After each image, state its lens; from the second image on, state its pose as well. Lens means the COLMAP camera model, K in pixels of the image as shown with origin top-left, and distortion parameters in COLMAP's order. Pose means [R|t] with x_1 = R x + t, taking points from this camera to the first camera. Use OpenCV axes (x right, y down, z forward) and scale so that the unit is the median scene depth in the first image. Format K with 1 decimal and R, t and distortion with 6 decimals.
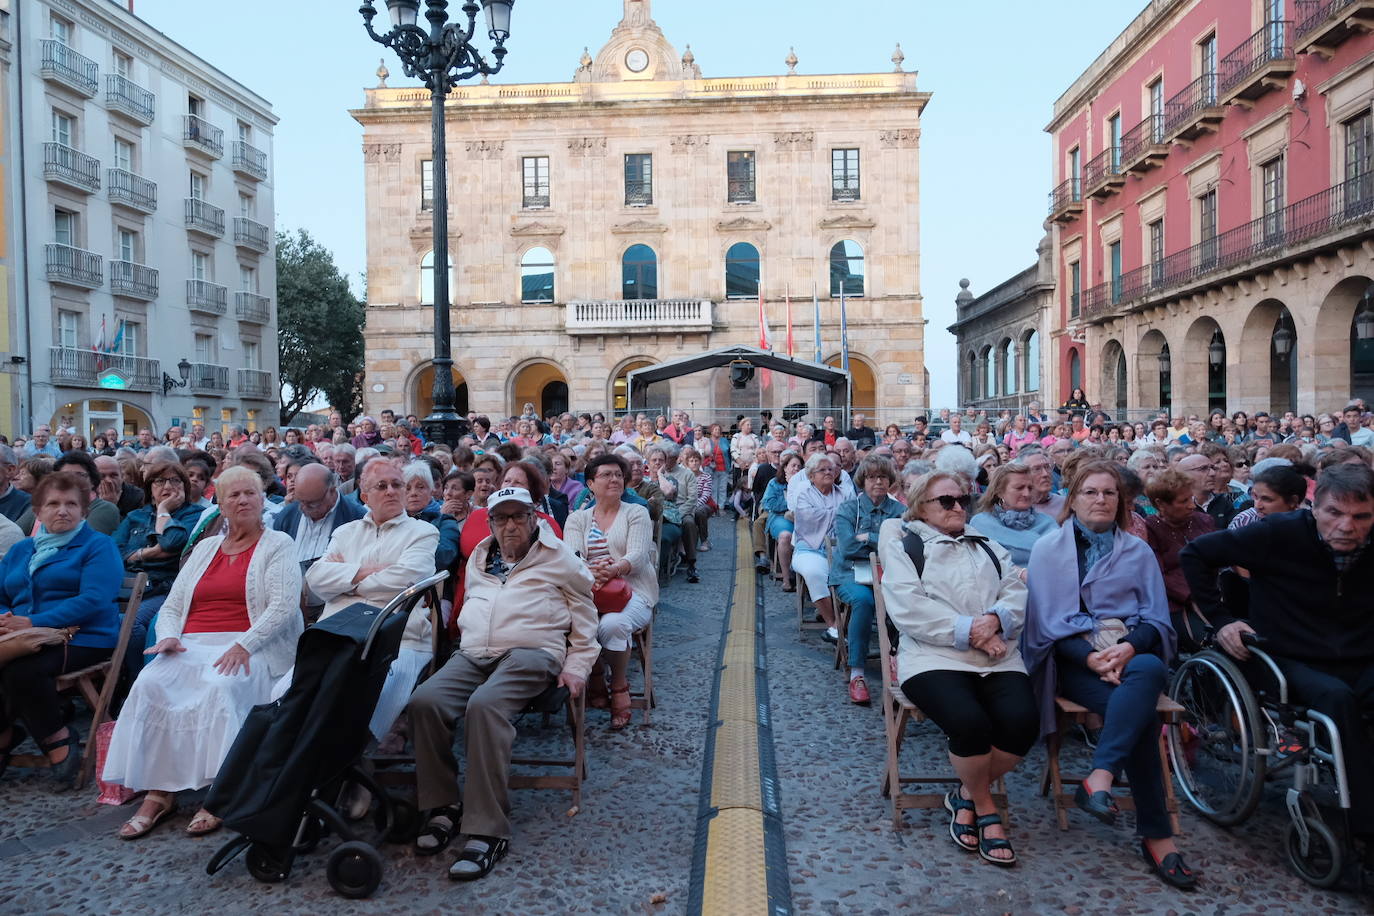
lens RADIAL K [[953.0, 0, 697.4], [0, 953.0, 467.7], [0, 0, 1]] dist [-0.016659, 0.018725]
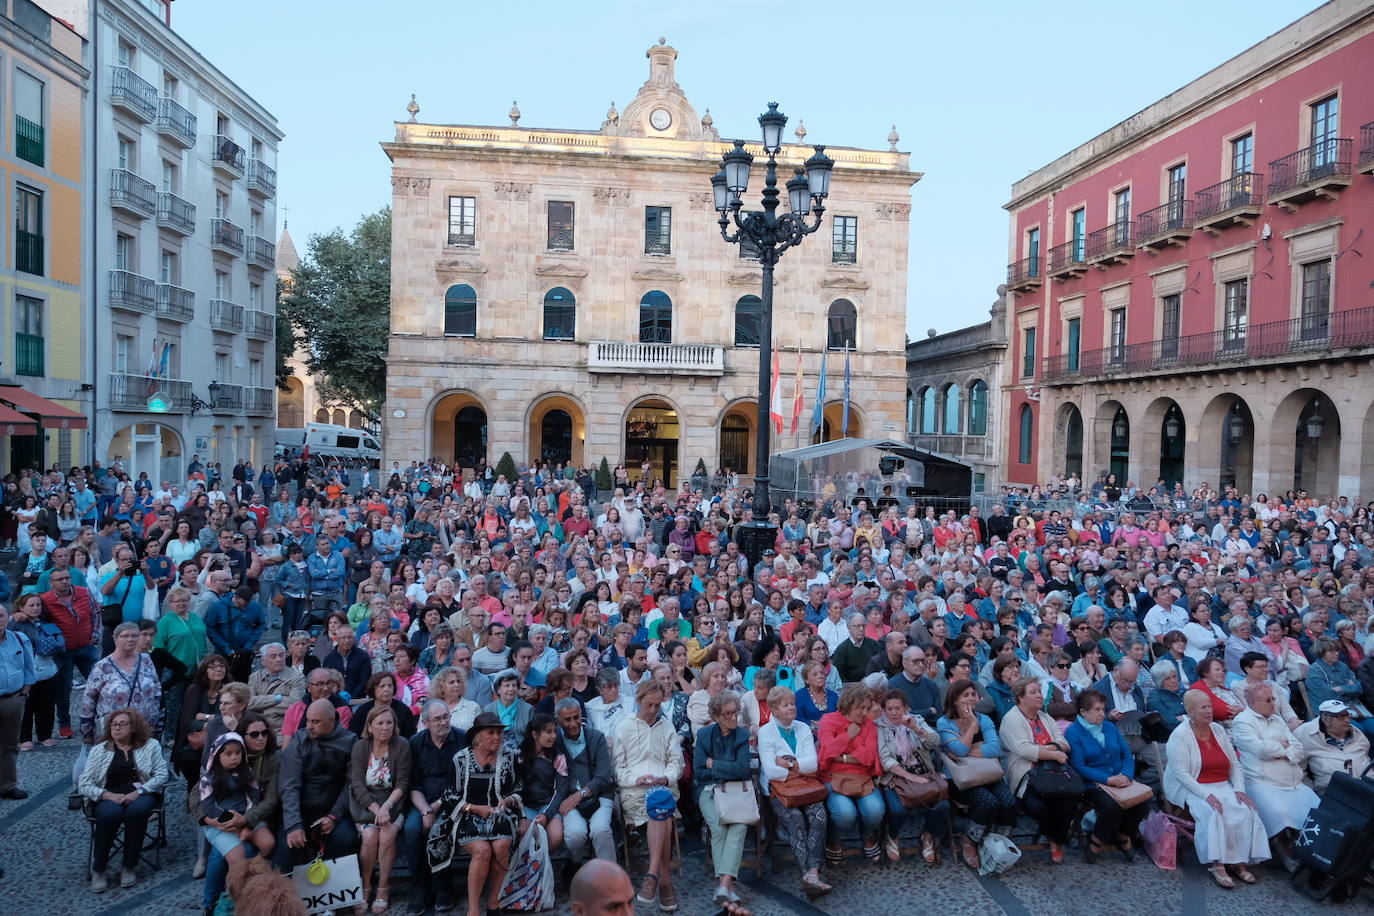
lens RADIAL K [[953.0, 0, 697.4], [0, 953.0, 467.7], [0, 0, 1]] dist [-0.016659, 0.018725]
pose [[0.986437, 0.032244, 0.160944, -0.186590], [-0.033794, 0.999405, 0.006899, -0.044909], [-0.160625, -0.012245, 0.986940, -0.072998]]
